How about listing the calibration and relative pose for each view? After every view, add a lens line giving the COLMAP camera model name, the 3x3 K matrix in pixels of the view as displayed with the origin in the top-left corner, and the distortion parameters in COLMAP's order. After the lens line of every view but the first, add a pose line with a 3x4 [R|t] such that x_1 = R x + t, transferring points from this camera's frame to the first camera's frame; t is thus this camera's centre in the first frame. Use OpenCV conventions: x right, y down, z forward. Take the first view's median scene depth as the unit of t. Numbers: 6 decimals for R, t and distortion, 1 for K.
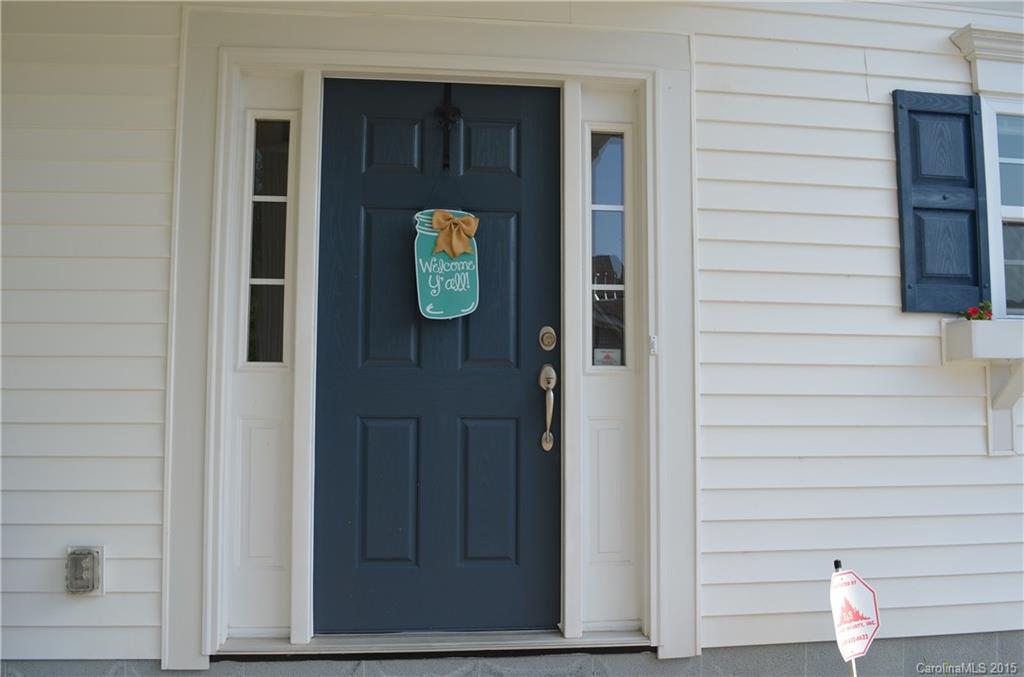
lens RADIAL K [[815.2, 0, 511.4], [0, 815.2, 340.5], [0, 0, 1]] dist [-0.050534, -0.014507]
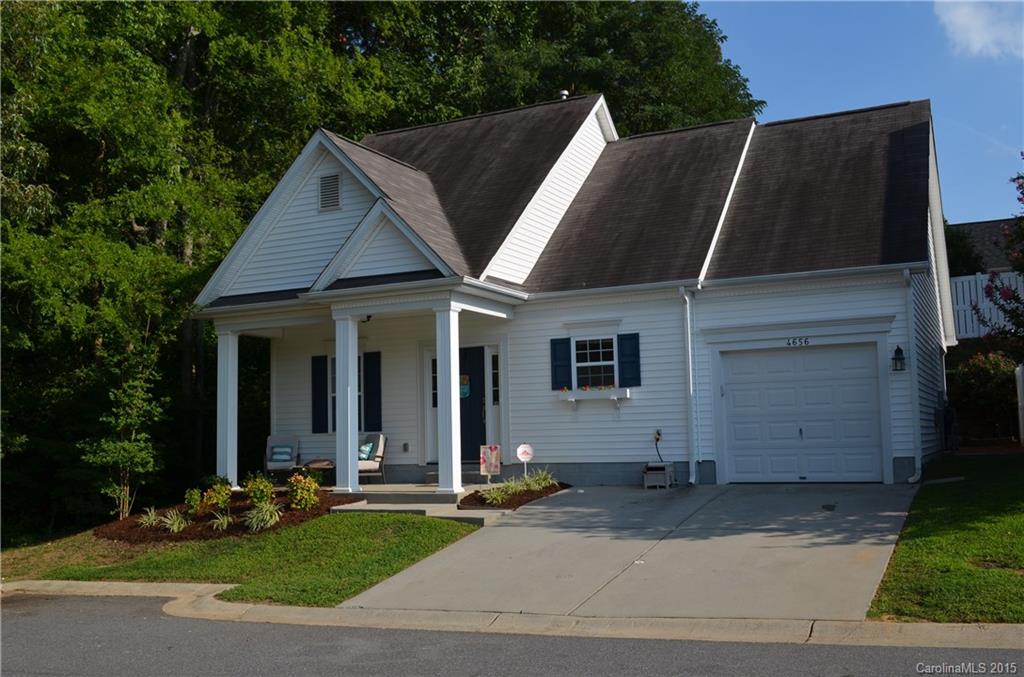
lens RADIAL K [[1052.9, 0, 512.1], [0, 1052.9, 337.0], [0, 0, 1]] dist [0.001680, 0.000000]
pose [[0.837806, -0.075491, -0.540724, 3.456079], [0.067335, 0.997121, -0.034878, -0.139547], [0.541800, -0.007189, 0.840477, -3.995675]]
